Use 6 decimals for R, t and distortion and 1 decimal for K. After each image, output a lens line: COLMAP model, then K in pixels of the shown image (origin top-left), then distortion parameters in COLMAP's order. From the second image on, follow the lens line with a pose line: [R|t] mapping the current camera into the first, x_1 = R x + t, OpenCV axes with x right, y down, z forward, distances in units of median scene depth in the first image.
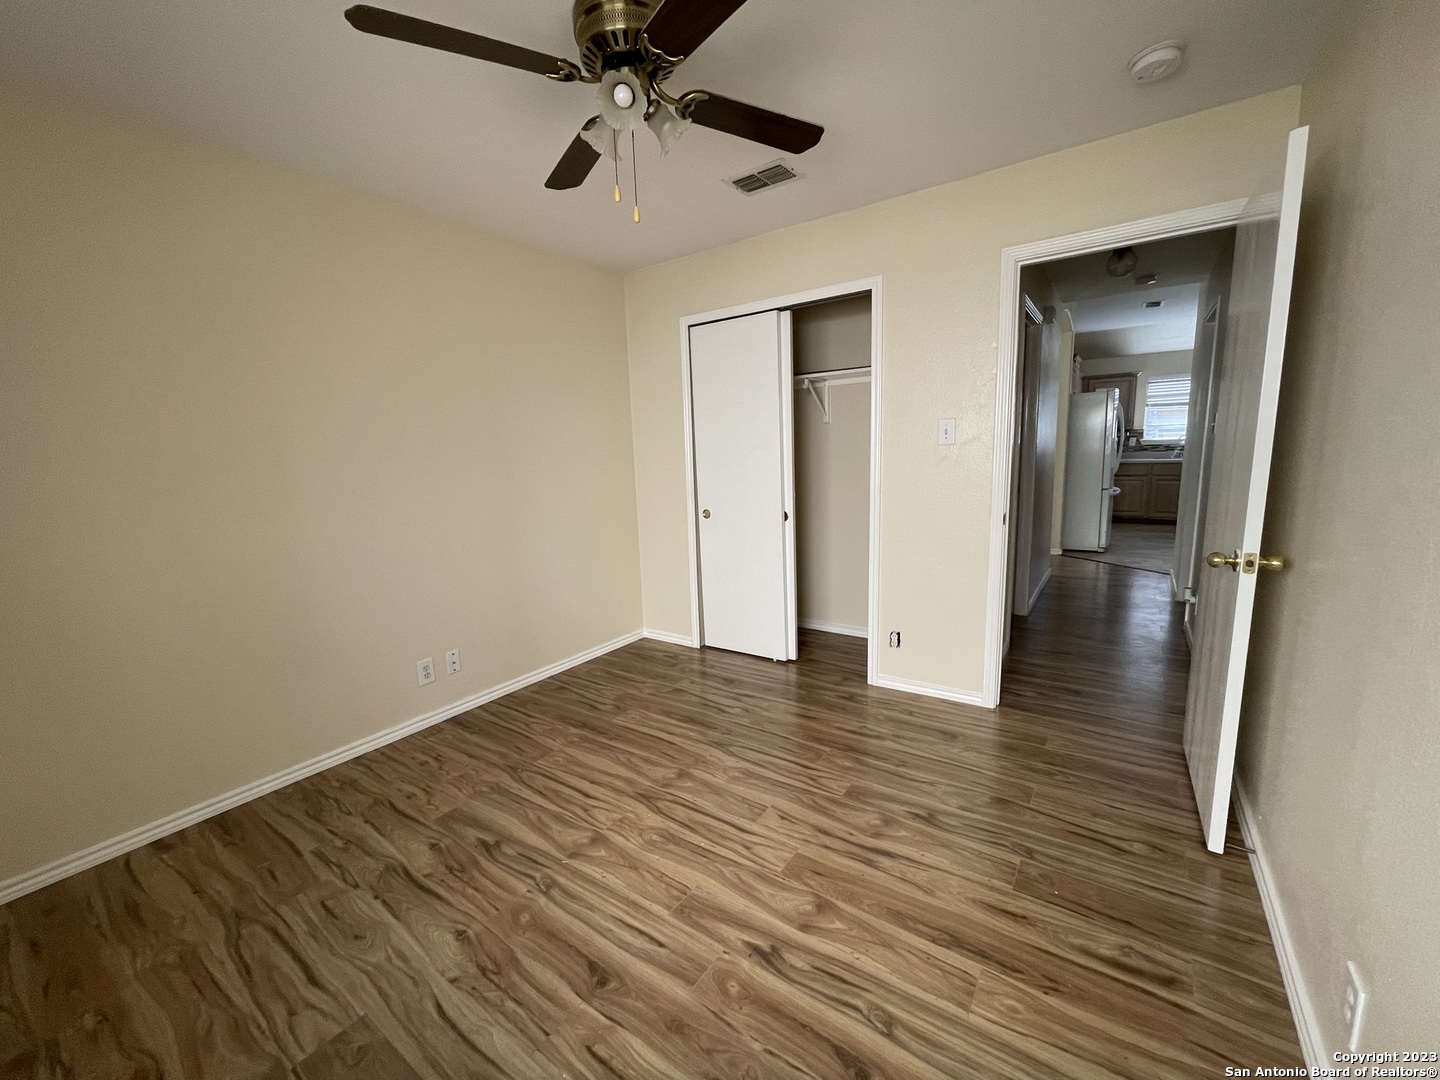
lens RADIAL K [[580.7, 0, 721.4], [0, 580.7, 531.7], [0, 0, 1]] dist [-0.002688, 0.001031]
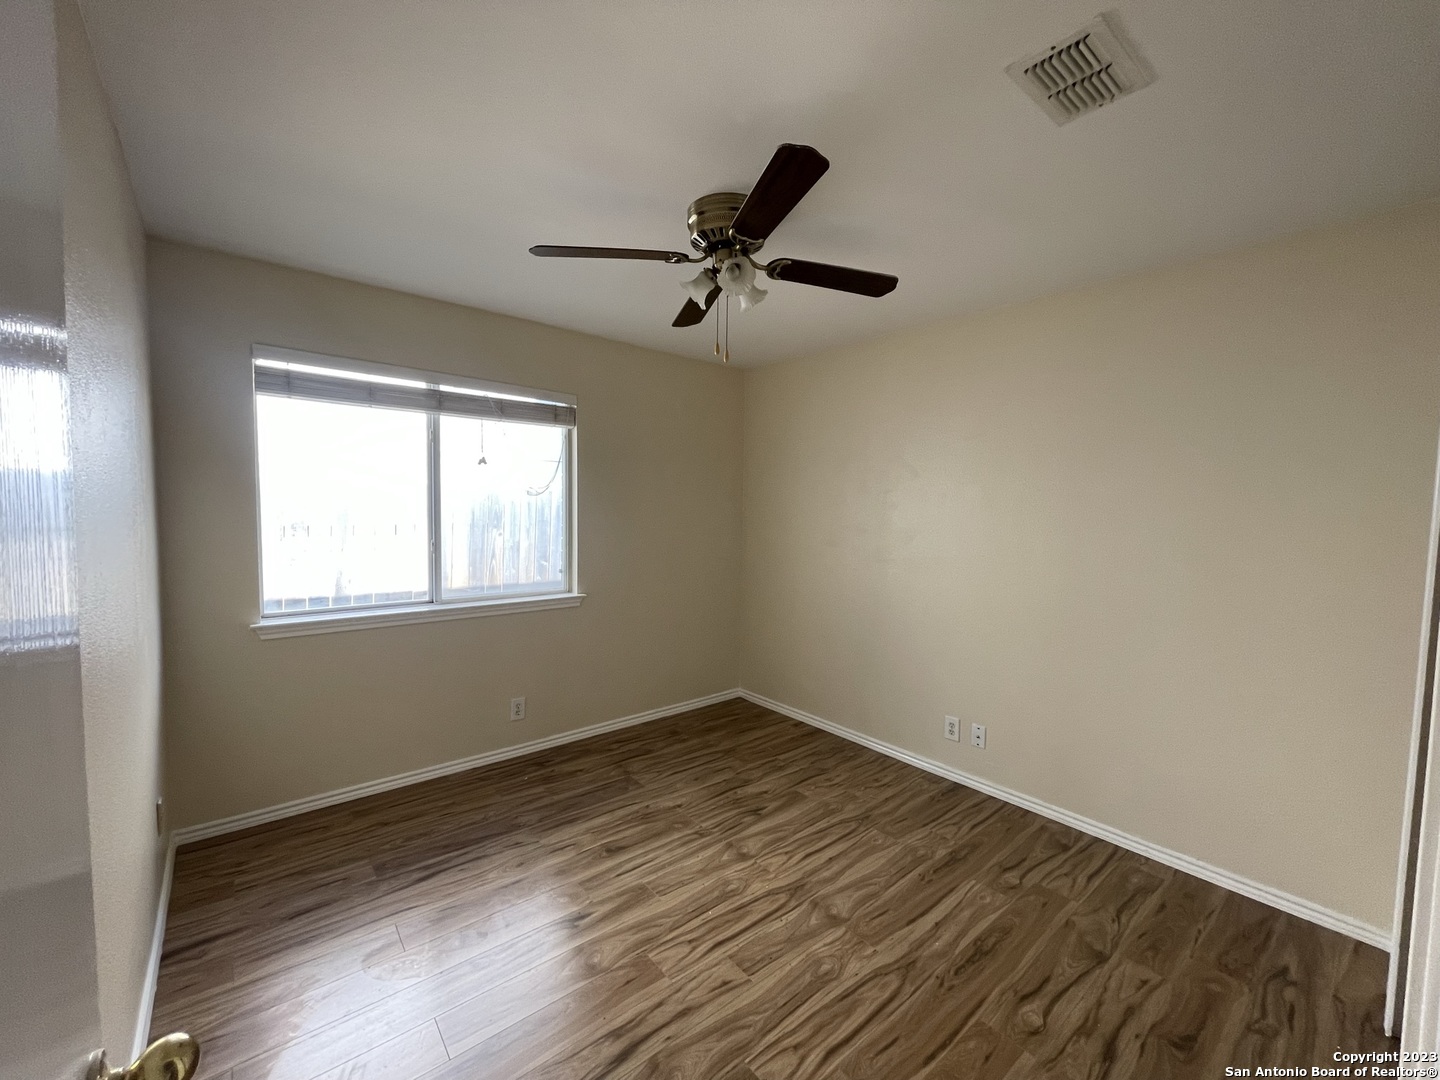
lens RADIAL K [[580.7, 0, 715.9], [0, 580.7, 540.3], [0, 0, 1]] dist [-0.002688, 0.001031]
pose [[-0.259402, 0.087275, -0.961818, 0.816818], [-0.149407, 0.980292, 0.129246, -0.236981], [0.954143, 0.177229, -0.241250, 1.009086]]
